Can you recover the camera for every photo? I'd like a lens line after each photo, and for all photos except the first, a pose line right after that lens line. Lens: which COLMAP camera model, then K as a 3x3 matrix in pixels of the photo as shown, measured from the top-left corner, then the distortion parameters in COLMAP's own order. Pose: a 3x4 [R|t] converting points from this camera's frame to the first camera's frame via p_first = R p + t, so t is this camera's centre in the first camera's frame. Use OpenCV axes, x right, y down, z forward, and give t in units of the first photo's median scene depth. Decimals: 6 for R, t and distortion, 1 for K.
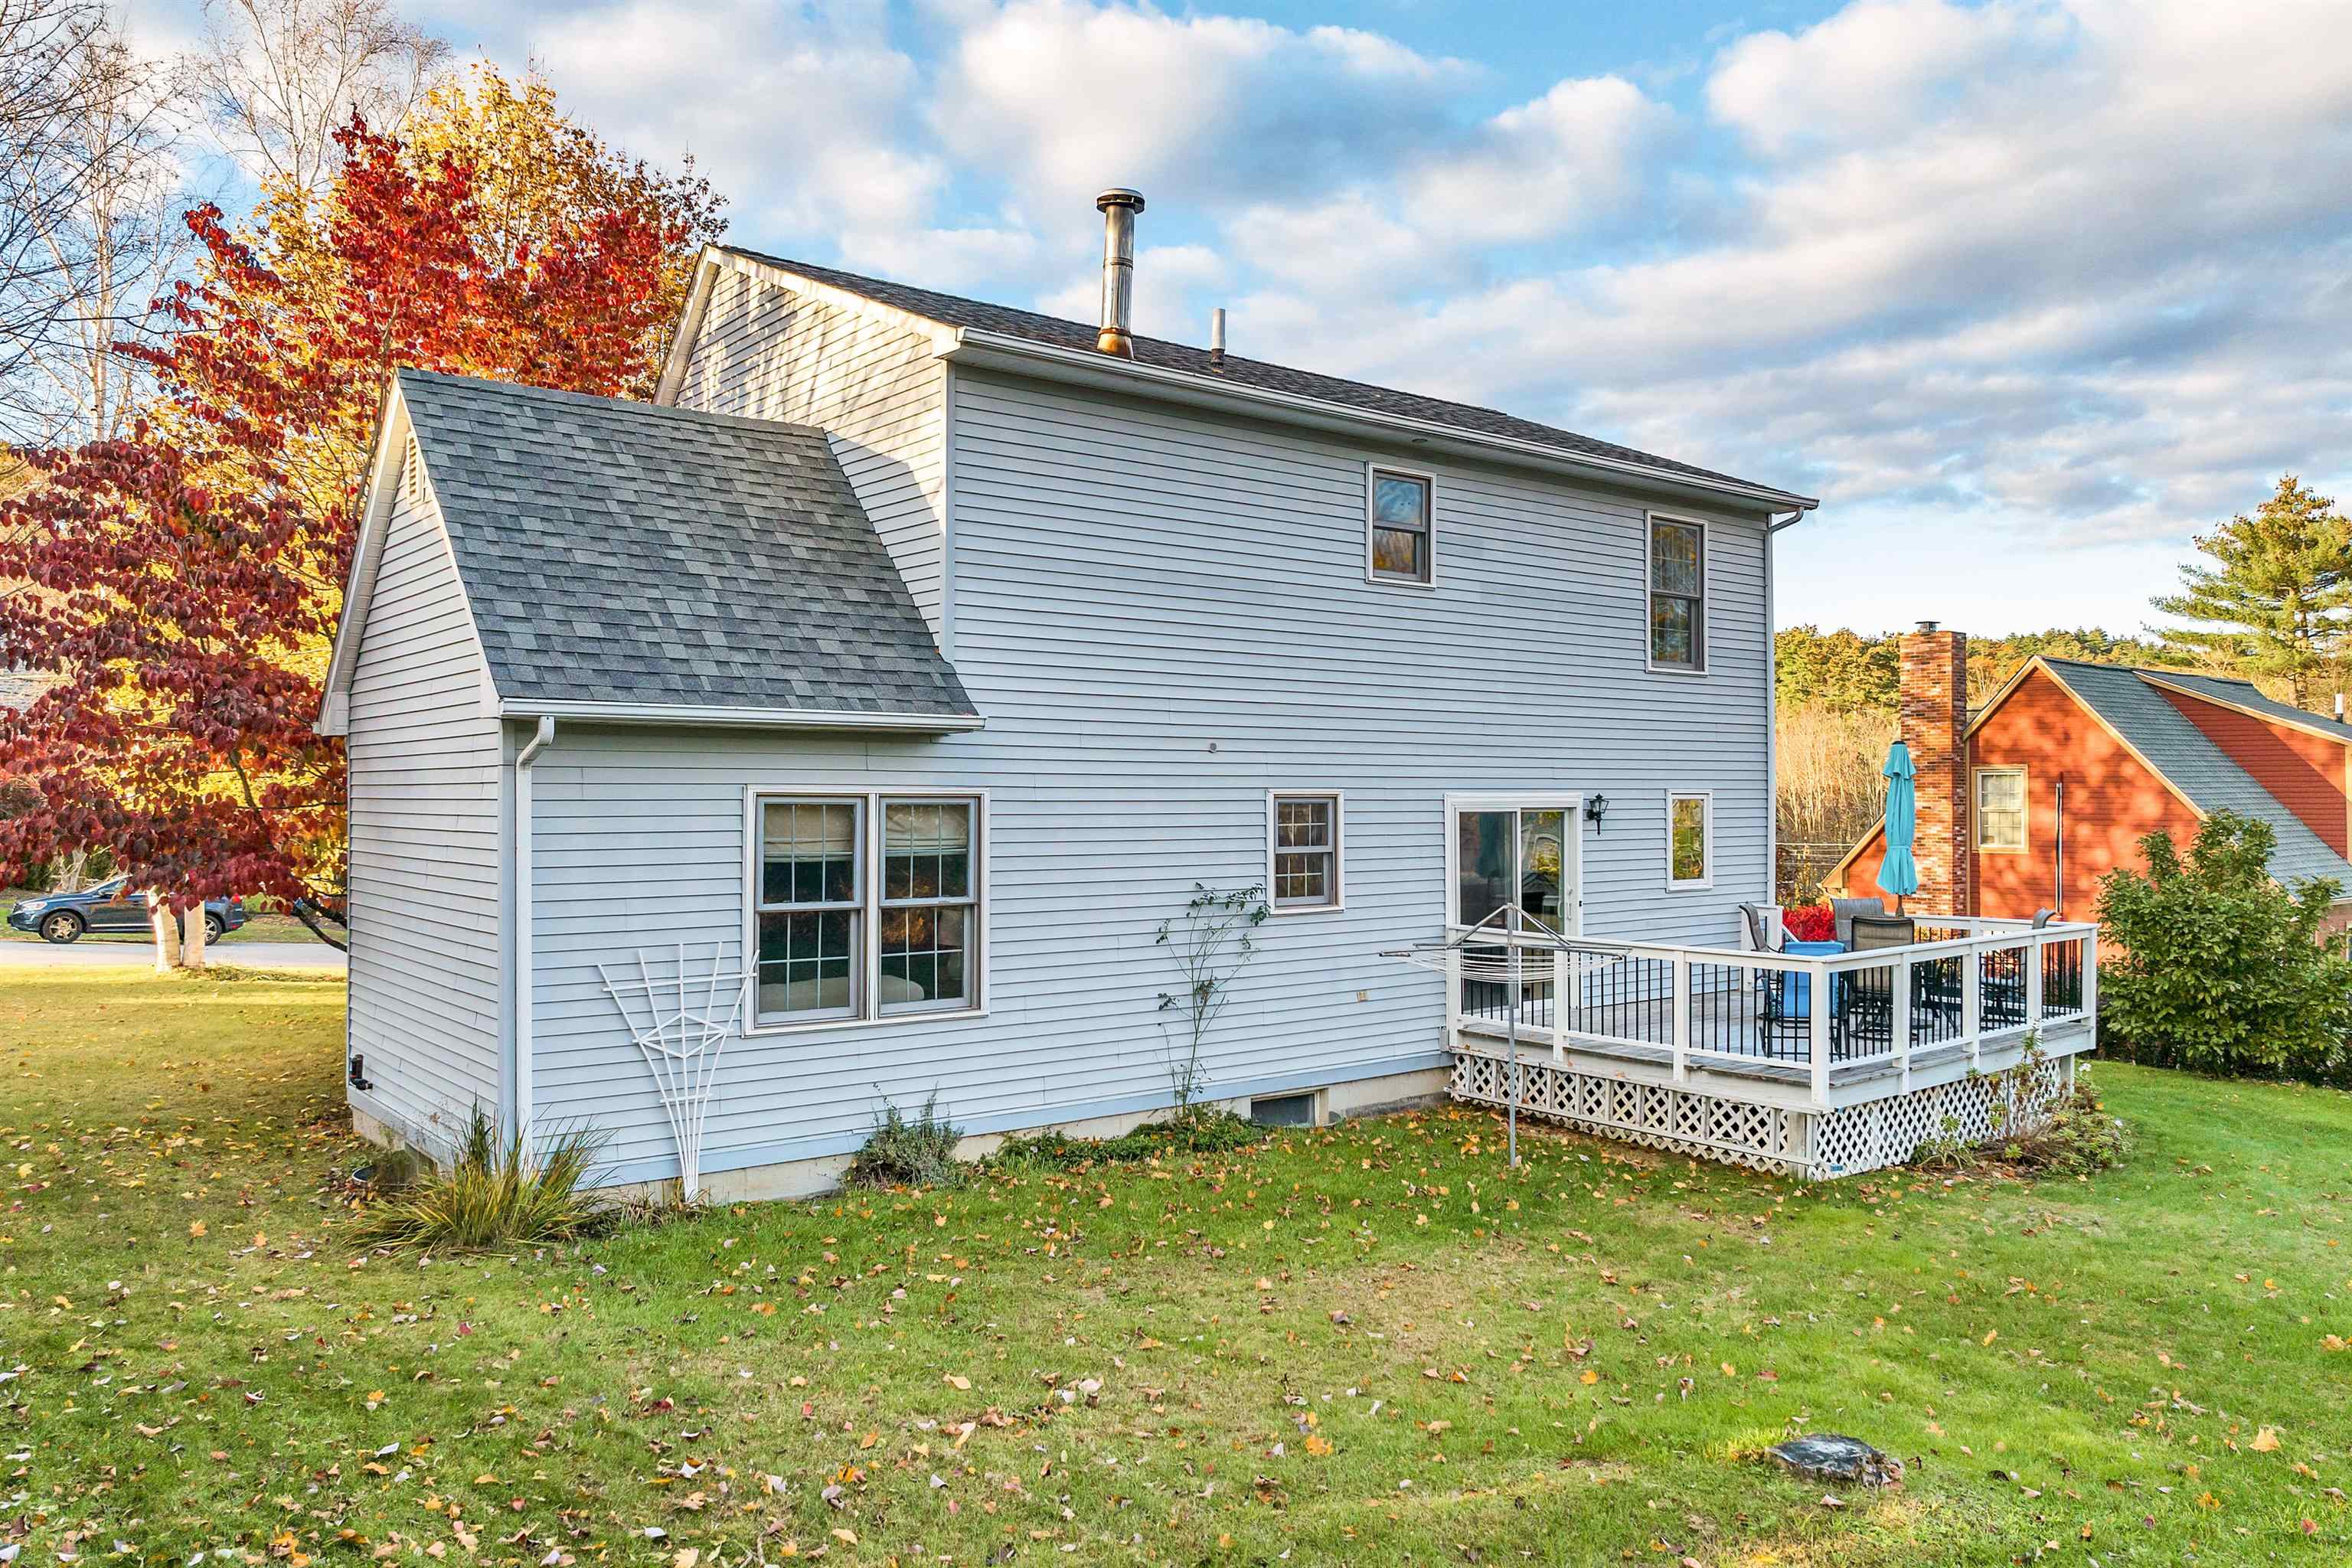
lens RADIAL K [[1681.0, 0, 1176.5], [0, 1681.0, 791.4], [0, 0, 1]] dist [-0.046863, -0.002076]
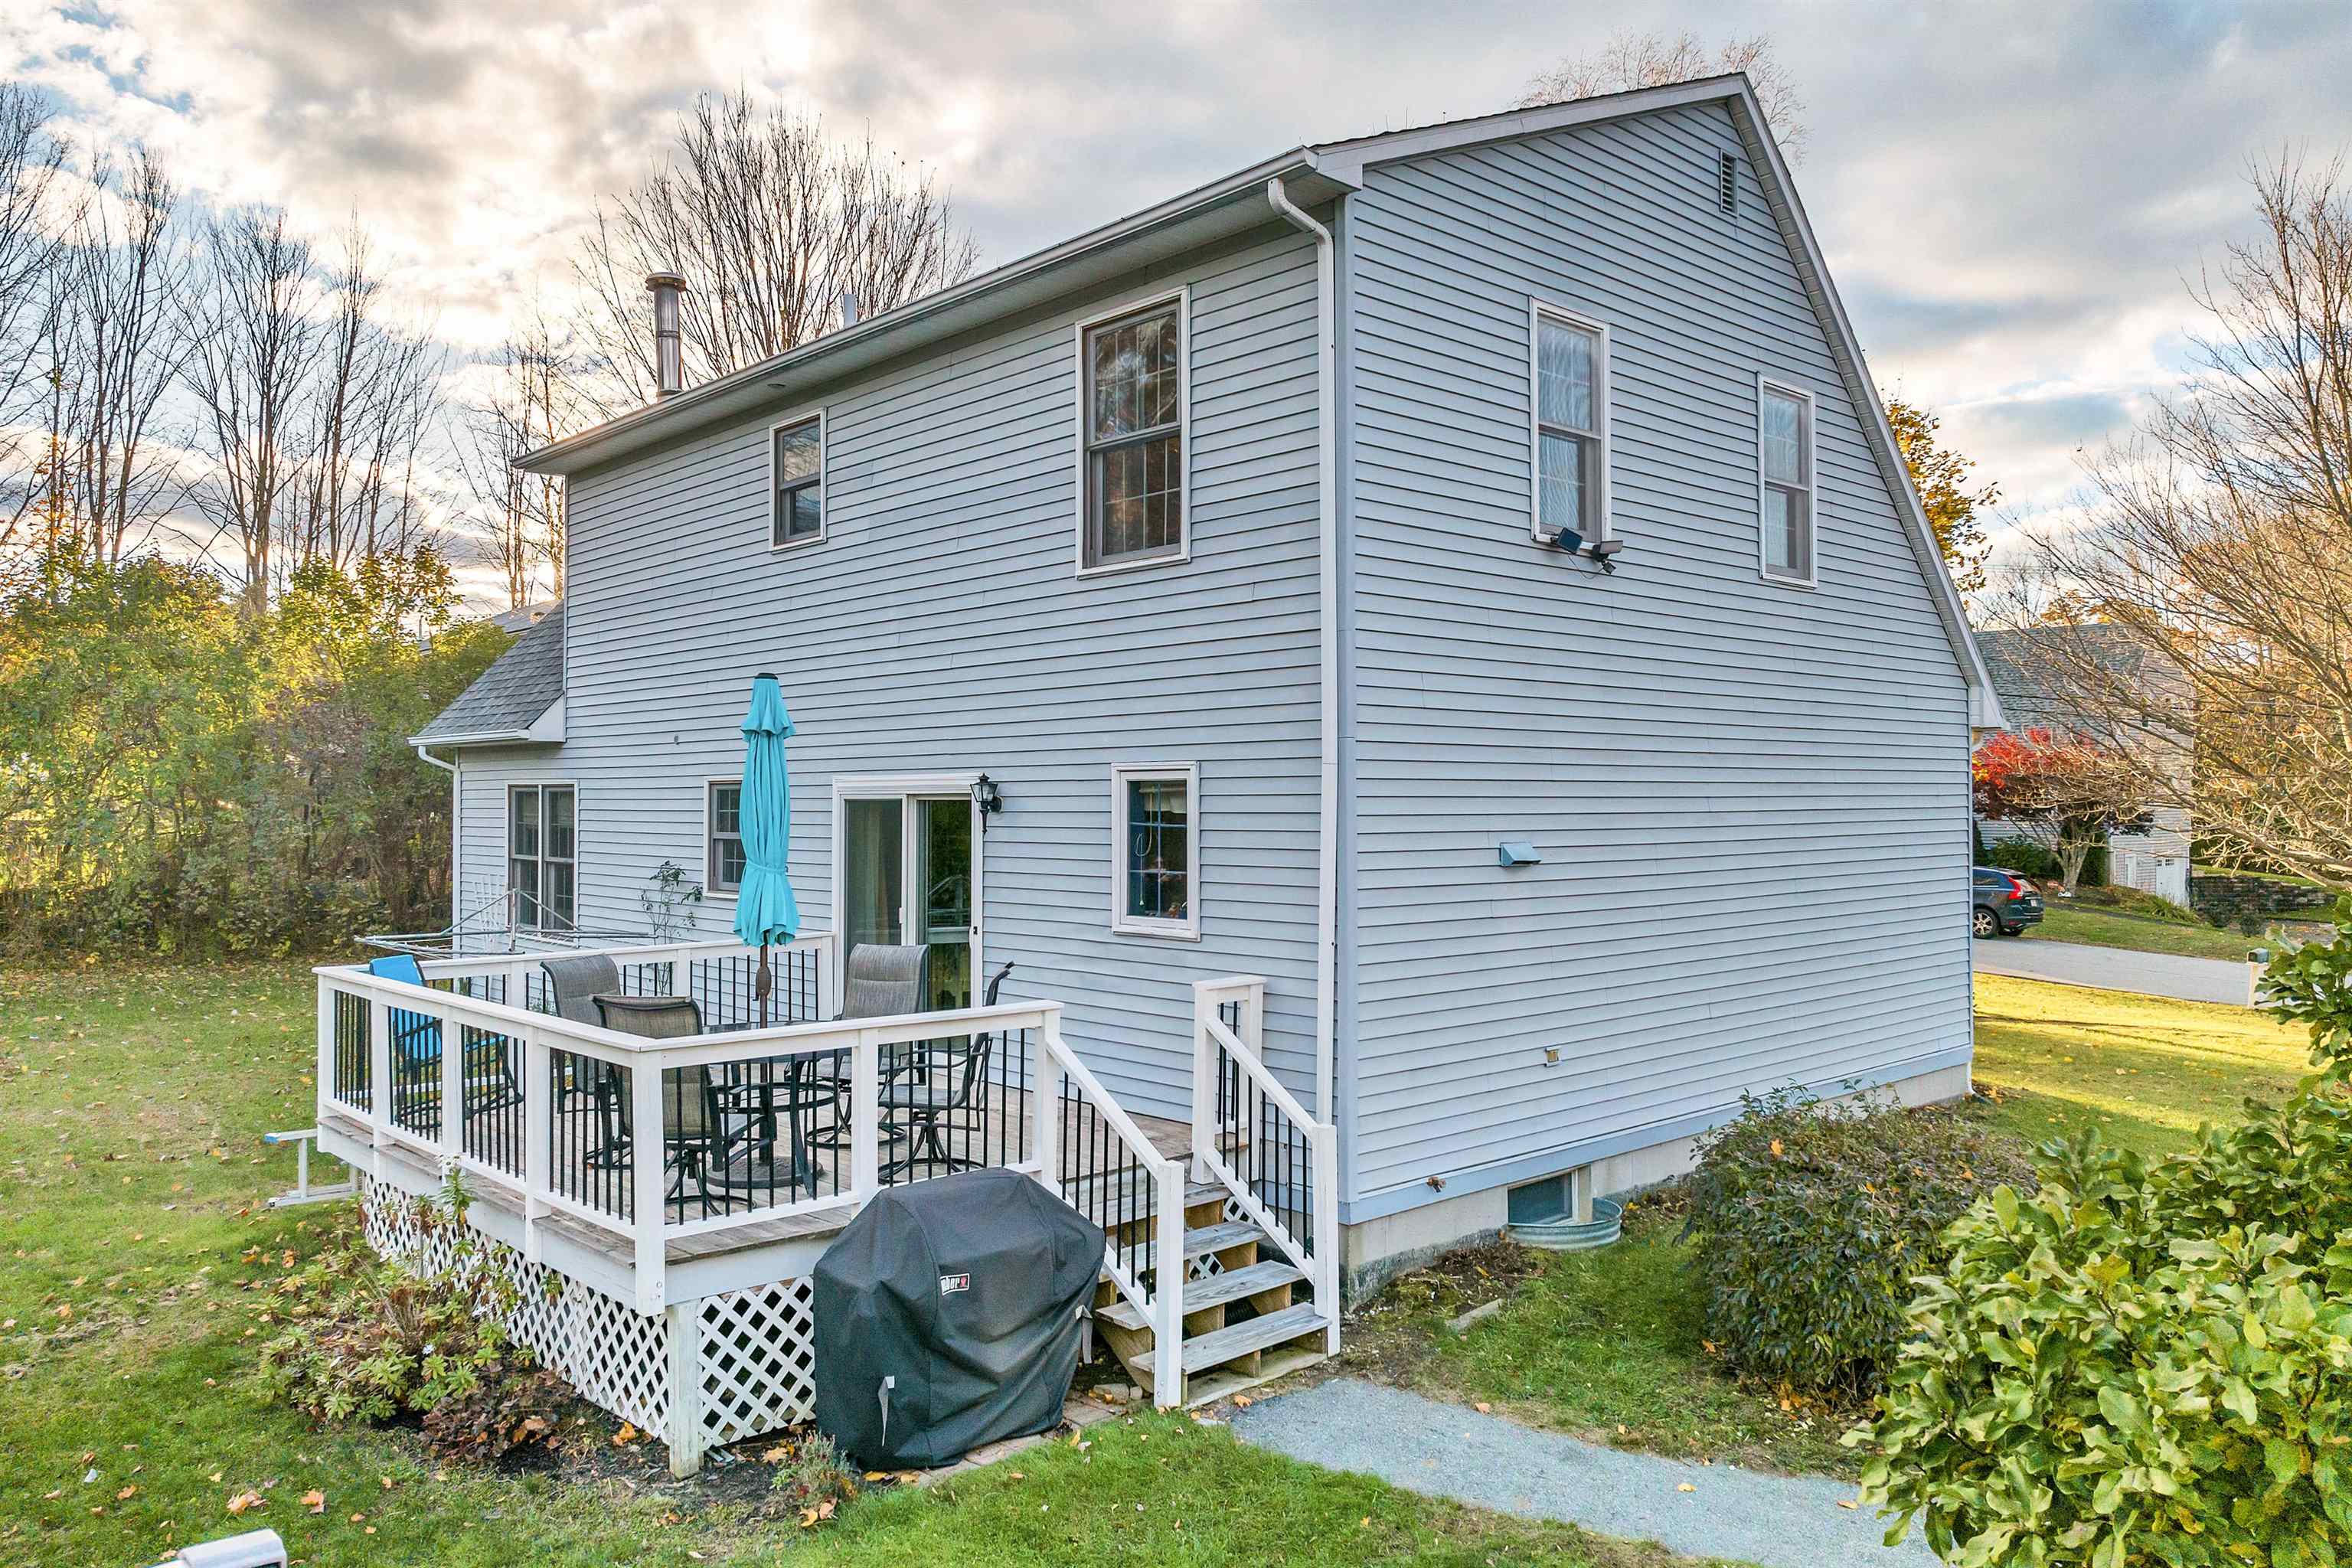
lens RADIAL K [[1681.0, 0, 1176.4], [0, 1681.0, 783.3], [0, 0, 1]] dist [-0.046863, -0.002076]
pose [[0.075083, -0.008130, -0.997144, 0.996833], [0.007866, 0.999940, -0.007560, 0.011855], [0.997146, -0.007276, 0.075142, 1.081602]]
